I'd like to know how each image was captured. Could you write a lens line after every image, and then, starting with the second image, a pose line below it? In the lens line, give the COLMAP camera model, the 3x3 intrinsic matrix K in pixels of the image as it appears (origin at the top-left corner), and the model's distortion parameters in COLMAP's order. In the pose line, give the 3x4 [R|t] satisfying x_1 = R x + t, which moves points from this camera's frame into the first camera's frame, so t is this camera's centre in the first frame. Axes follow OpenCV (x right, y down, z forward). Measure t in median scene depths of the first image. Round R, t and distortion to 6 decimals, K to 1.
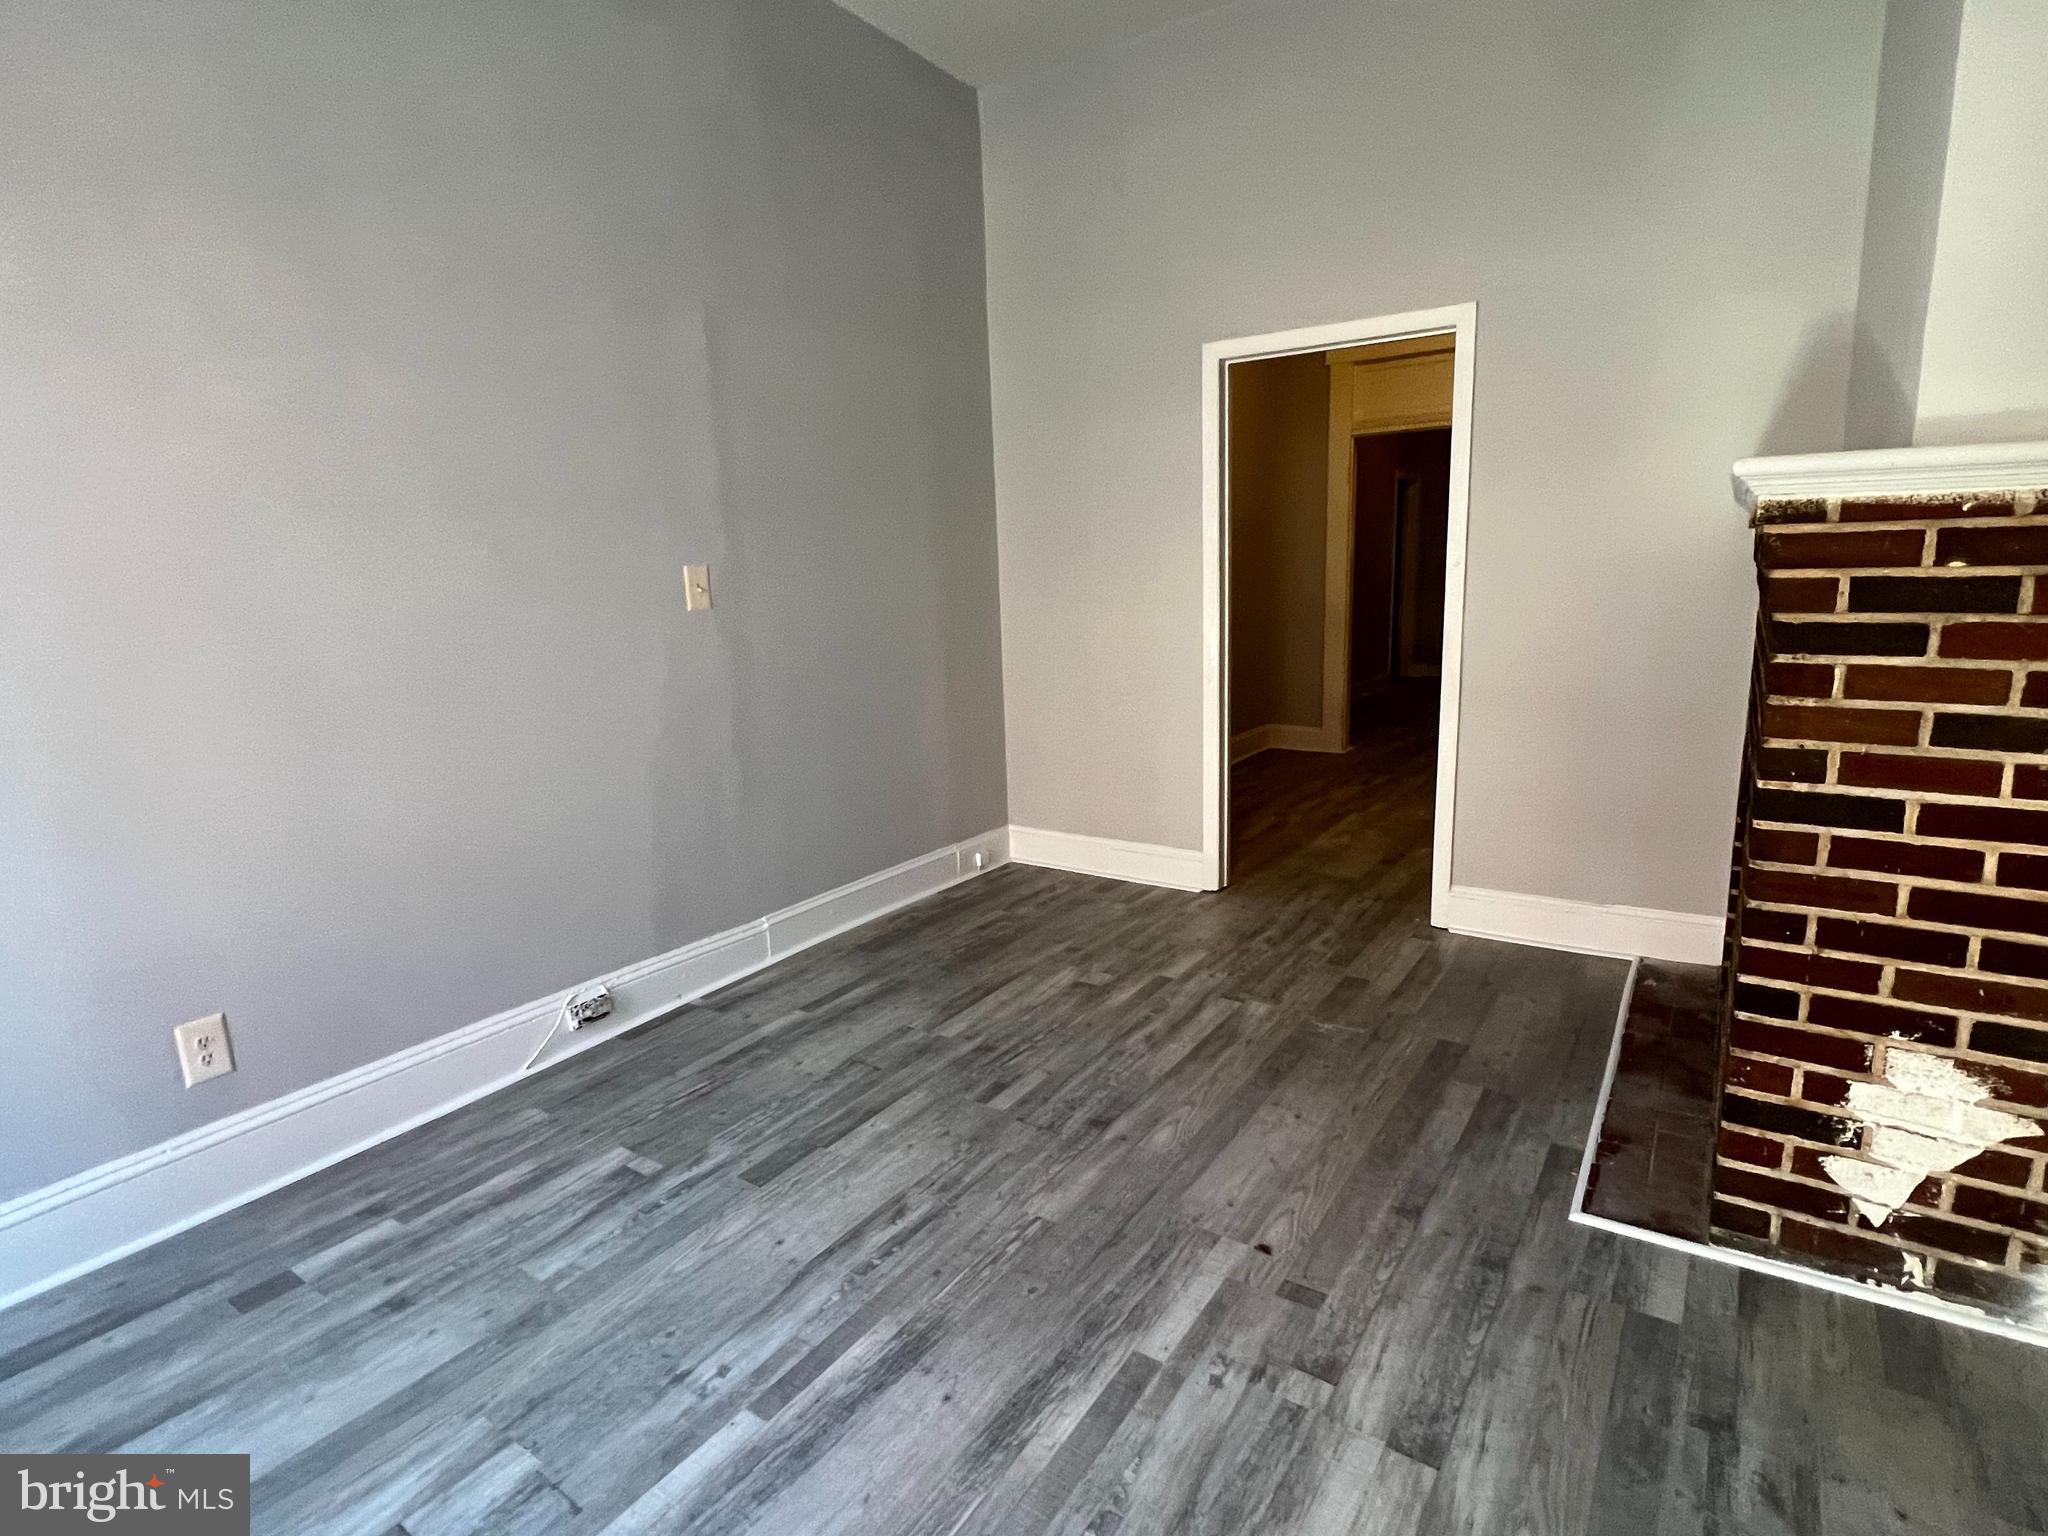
lens RADIAL K [[1040.9, 0, 1027.8], [0, 1040.9, 767.0], [0, 0, 1]] dist [0.006151, 0.000470]
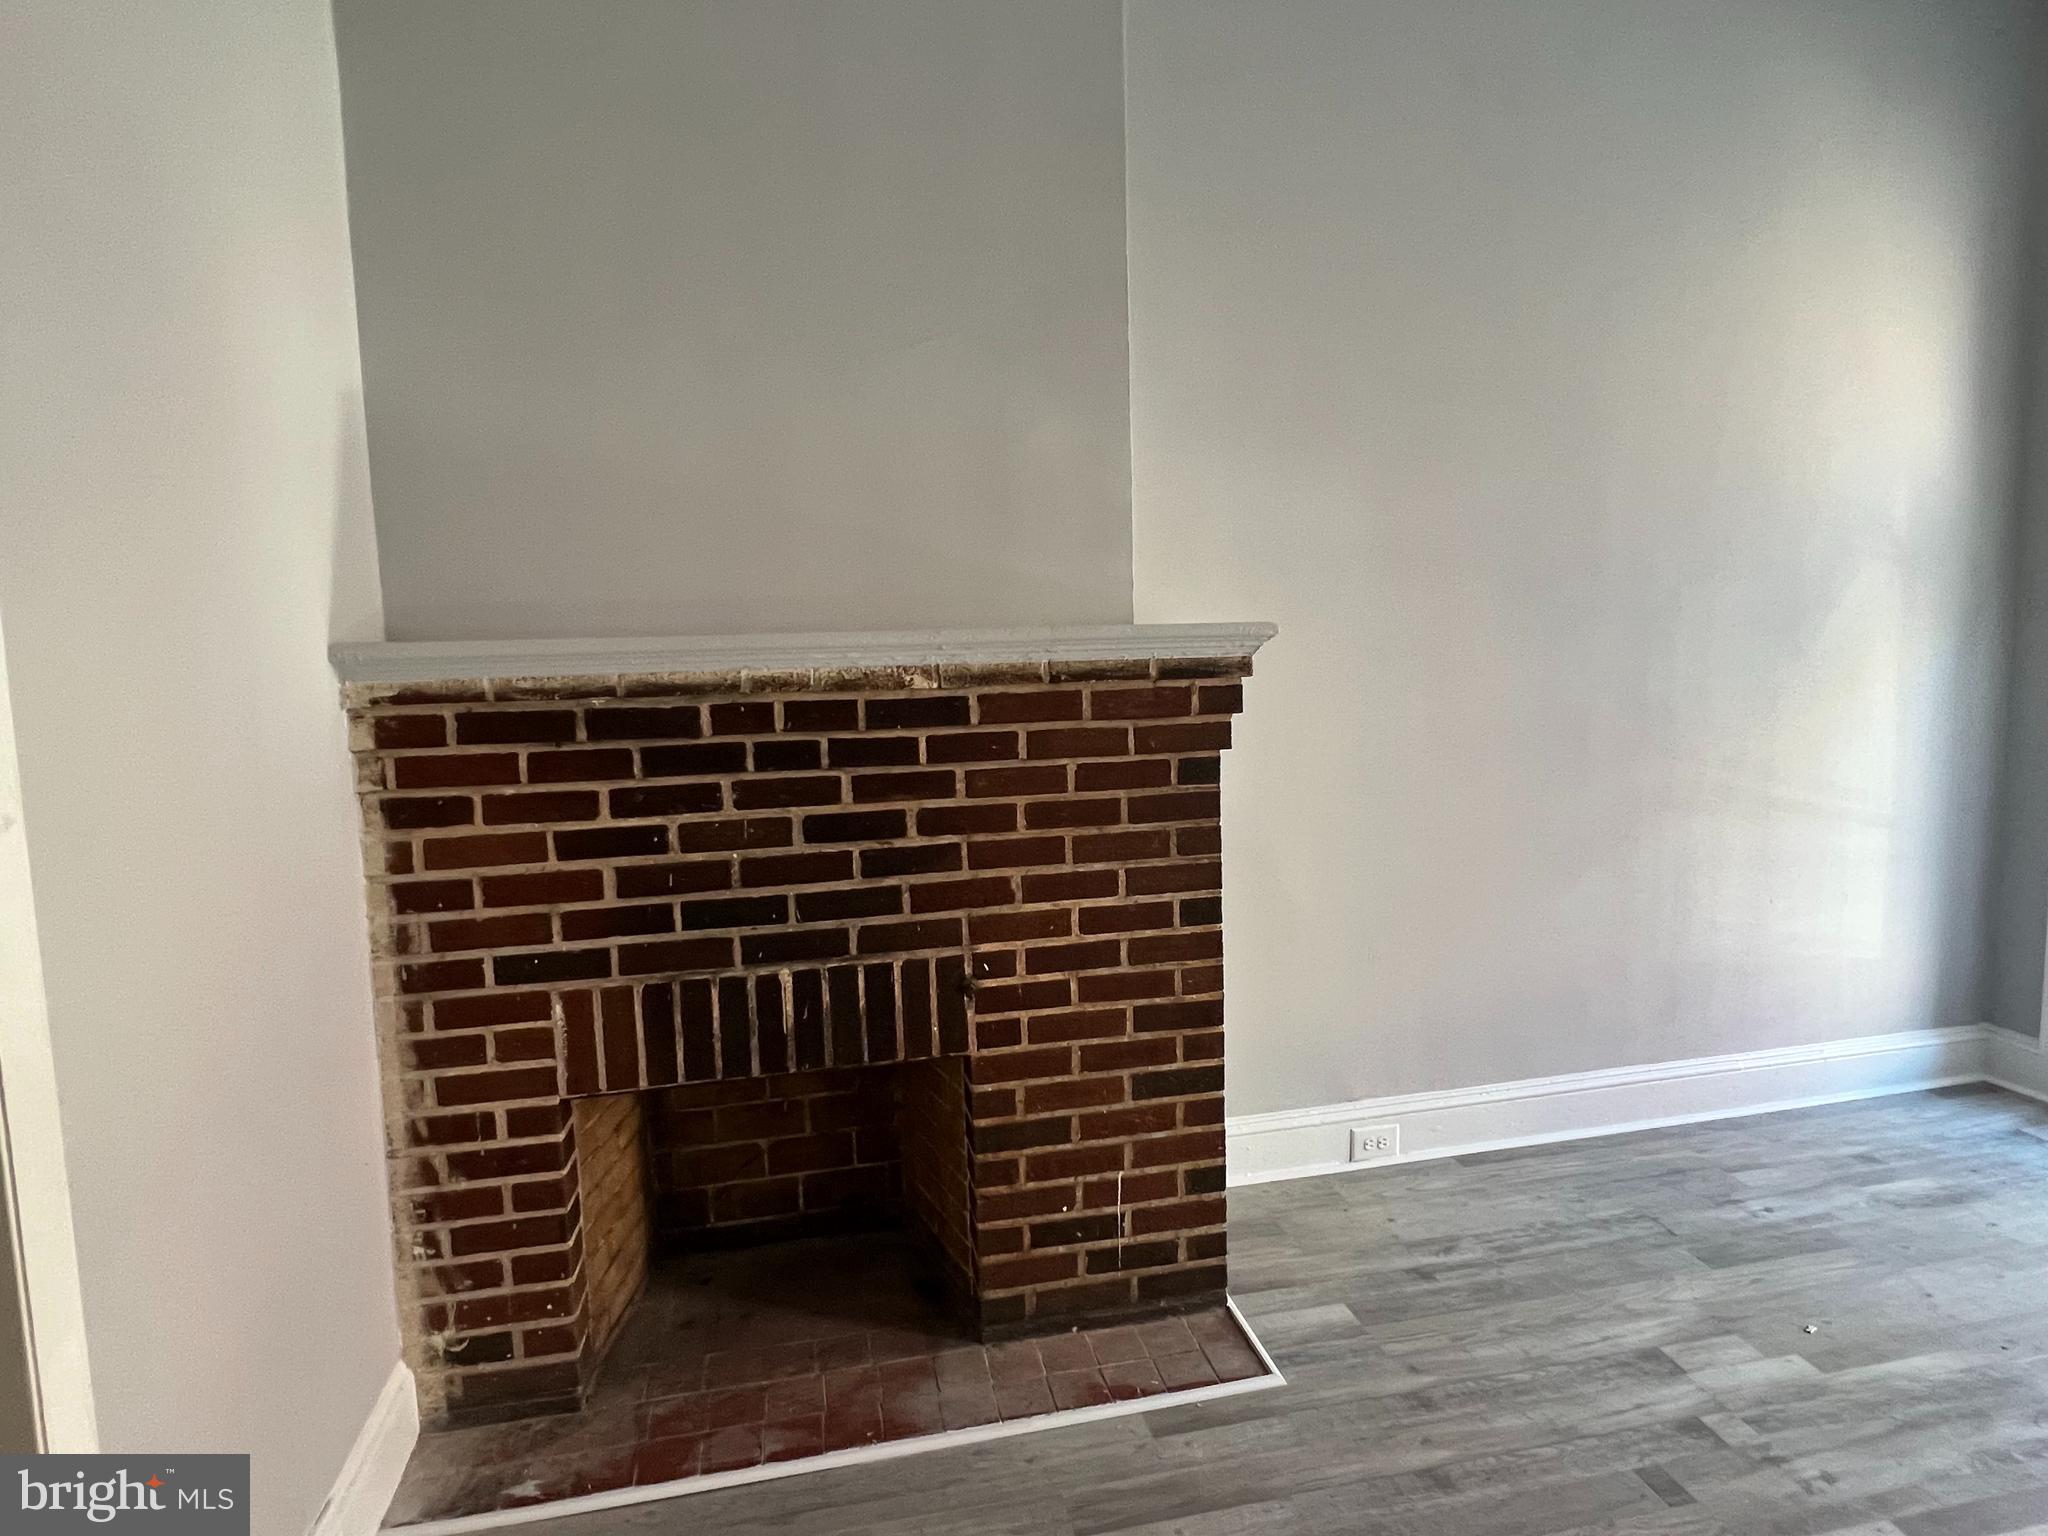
lens RADIAL K [[1040.9, 0, 1026.9], [0, 1040.9, 767.8], [0, 0, 1]] dist [0.006151, 0.000470]
pose [[-0.718200, -0.005349, 0.695816, 0.034897], [0.180859, 0.964168, 0.194090, -0.408498], [-0.671921, 0.265240, -0.691498, 2.018809]]
